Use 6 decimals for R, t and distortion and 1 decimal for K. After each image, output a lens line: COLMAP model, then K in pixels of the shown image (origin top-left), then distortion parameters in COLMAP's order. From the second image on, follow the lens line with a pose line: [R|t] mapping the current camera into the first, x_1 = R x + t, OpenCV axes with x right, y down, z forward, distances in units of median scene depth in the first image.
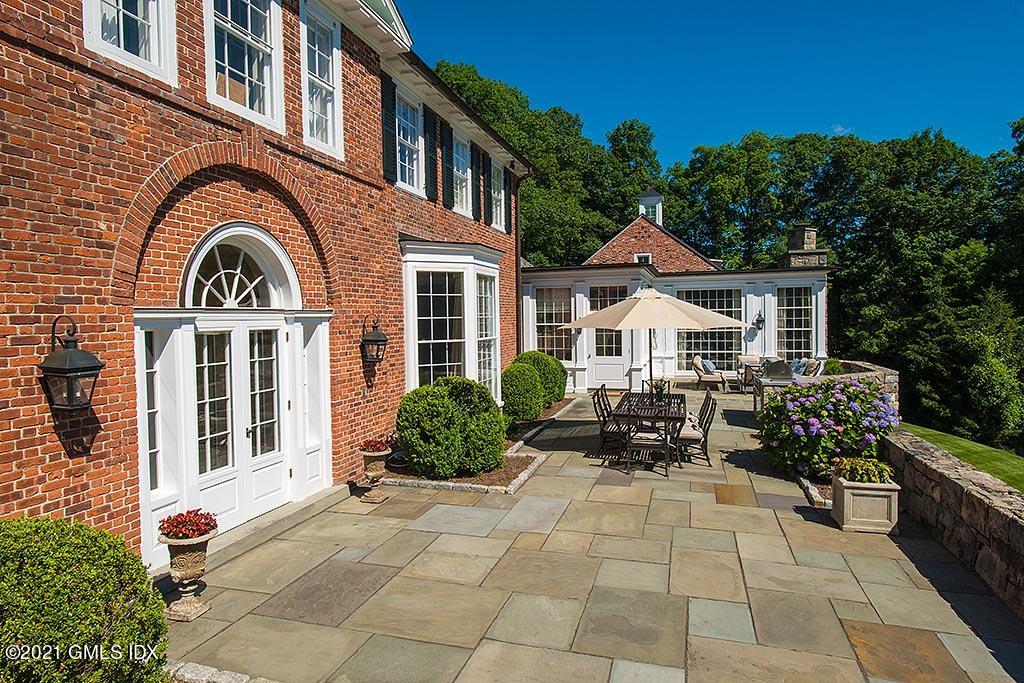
lens RADIAL K [[600.8, 0, 524.9], [0, 600.8, 322.7], [0, 0, 1]] dist [0.025408, 0.003092]
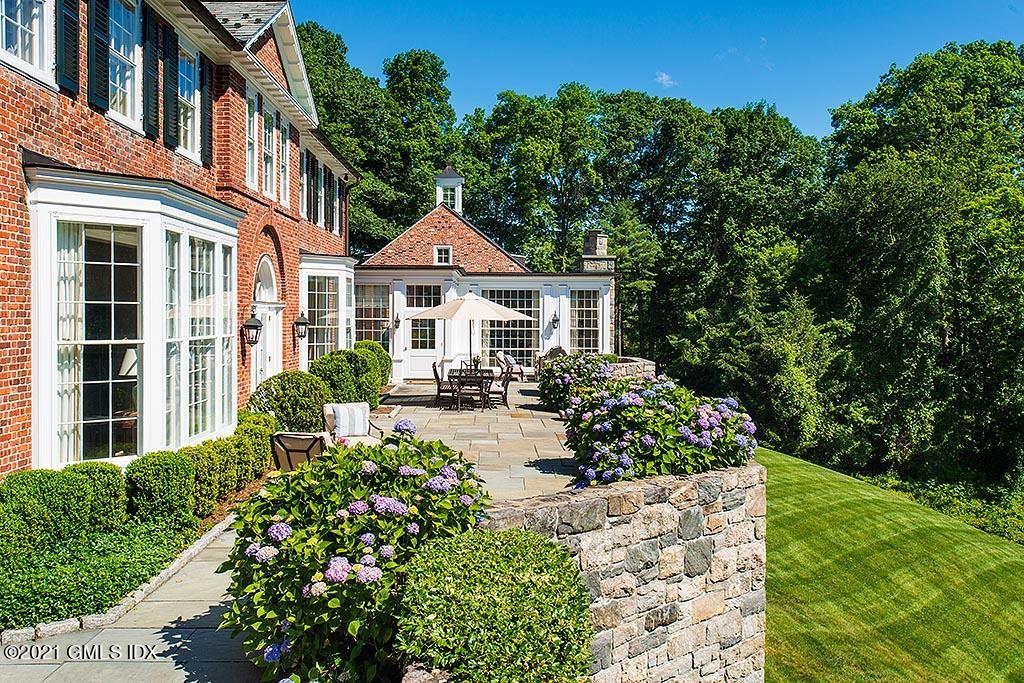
lens RADIAL K [[1032.6, 0, 512.2], [0, 1032.6, 341.7], [0, 0, 1]] dist [0.116358, 0.000000]
pose [[0.957030, 0.013705, 0.289664, -0.209292], [-0.017121, 0.999811, 0.009263, 0.018361], [-0.289483, -0.013825, 0.957083, -0.711390]]
